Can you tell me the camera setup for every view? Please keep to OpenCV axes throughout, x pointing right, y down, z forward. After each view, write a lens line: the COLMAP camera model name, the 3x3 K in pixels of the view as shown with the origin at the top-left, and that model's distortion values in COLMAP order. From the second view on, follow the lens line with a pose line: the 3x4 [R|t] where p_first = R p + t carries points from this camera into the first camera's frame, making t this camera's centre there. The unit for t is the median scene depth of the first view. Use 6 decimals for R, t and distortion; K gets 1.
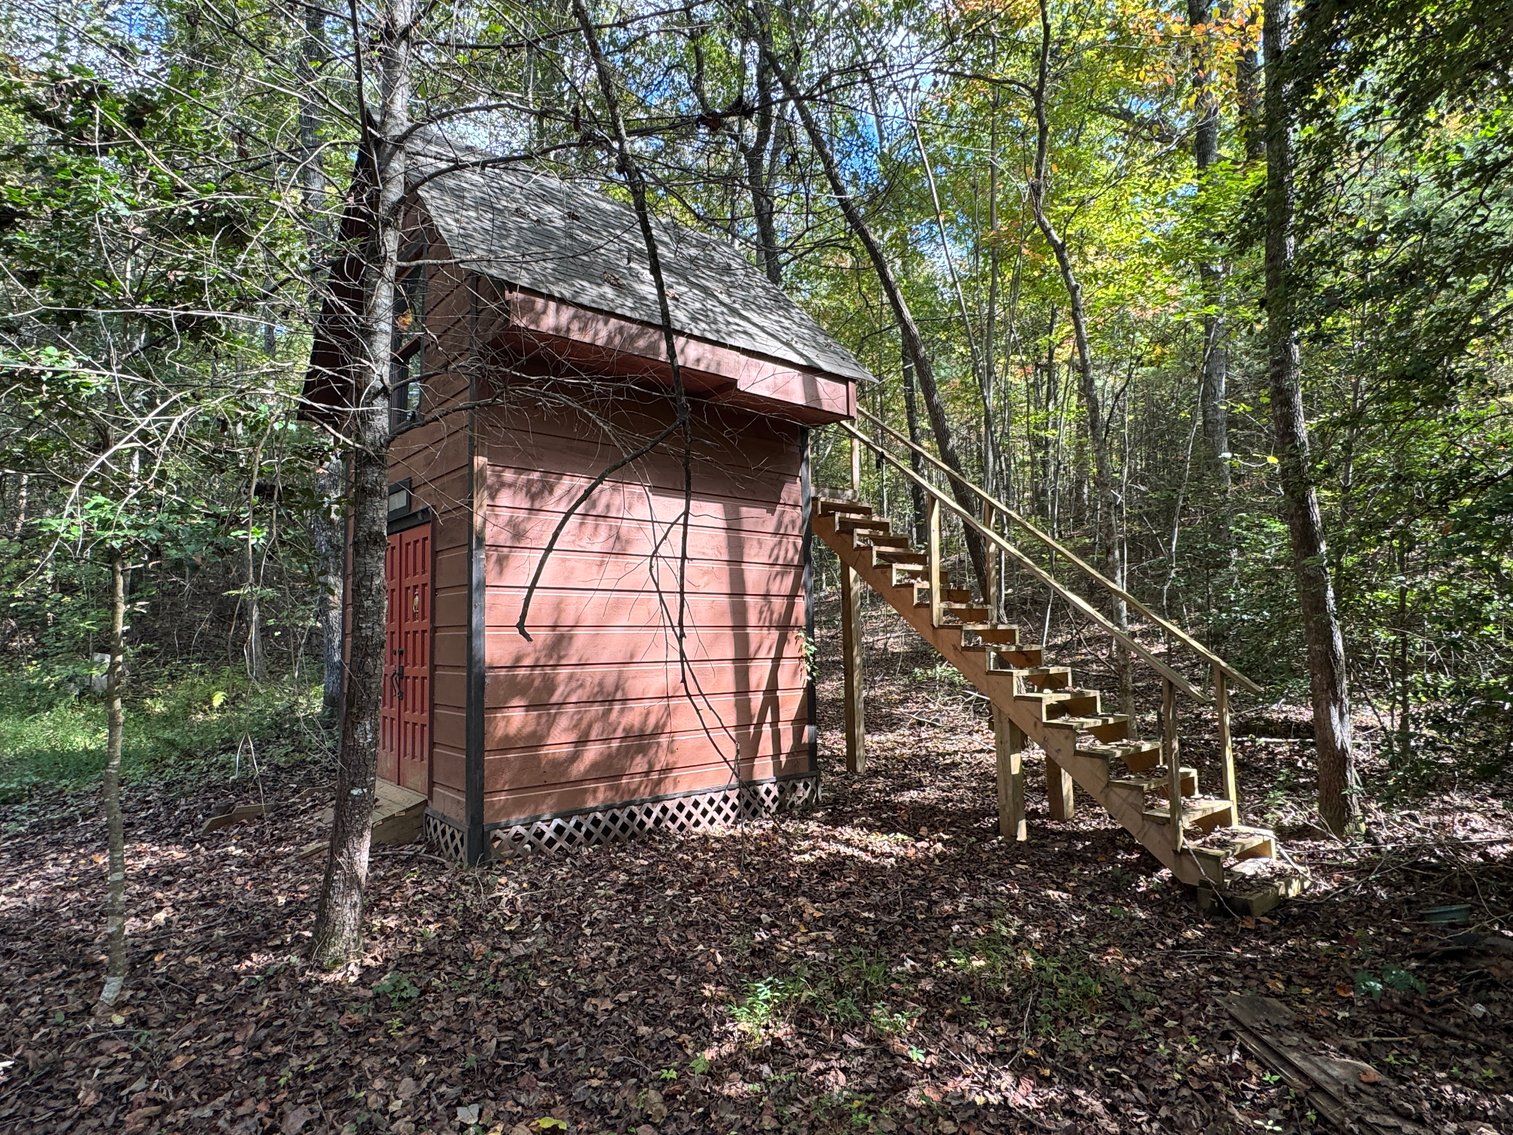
lens RADIAL K [[832.1, 0, 776.4], [0, 832.1, 565.2], [0, 0, 1]] dist [0.016723, 0.001117]
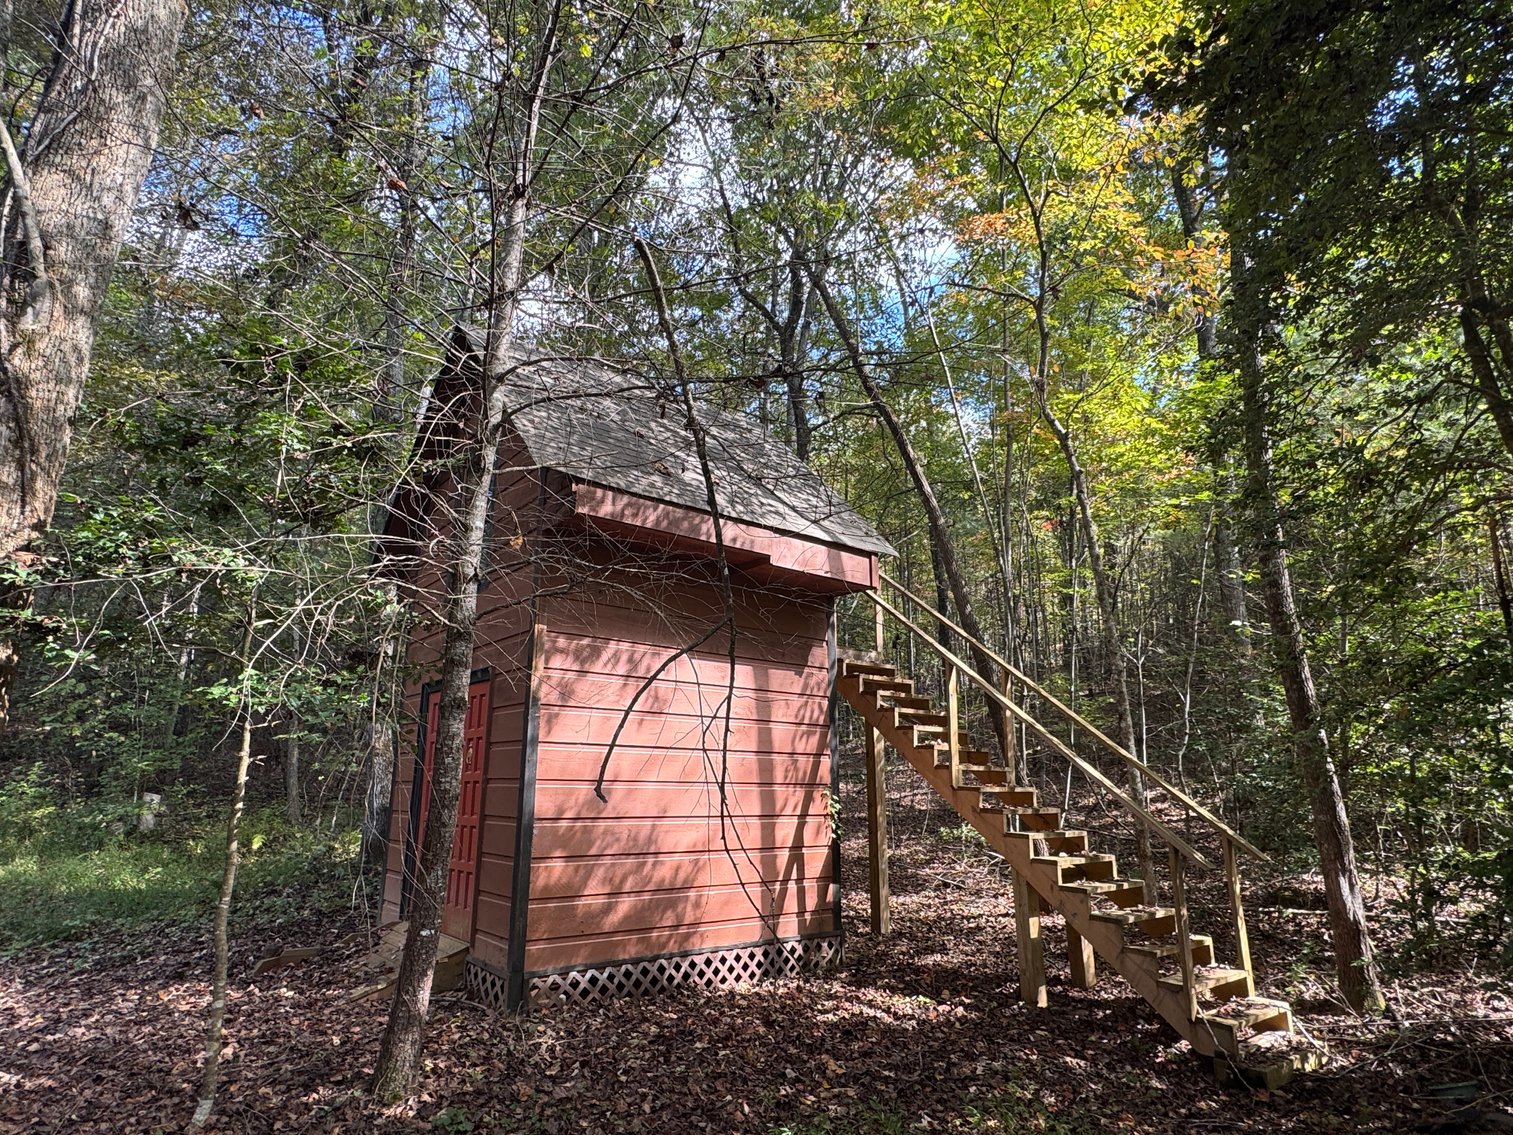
lens RADIAL K [[842.9, 0, 762.9], [0, 842.9, 578.0], [0, 0, 1]] dist [0.004396, 0.003961]
pose [[0.998806, 0.009405, -0.047943, -0.001571], [-0.016858, 0.987372, -0.157520, -0.017860], [0.045856, 0.158140, 0.986351, -0.110597]]
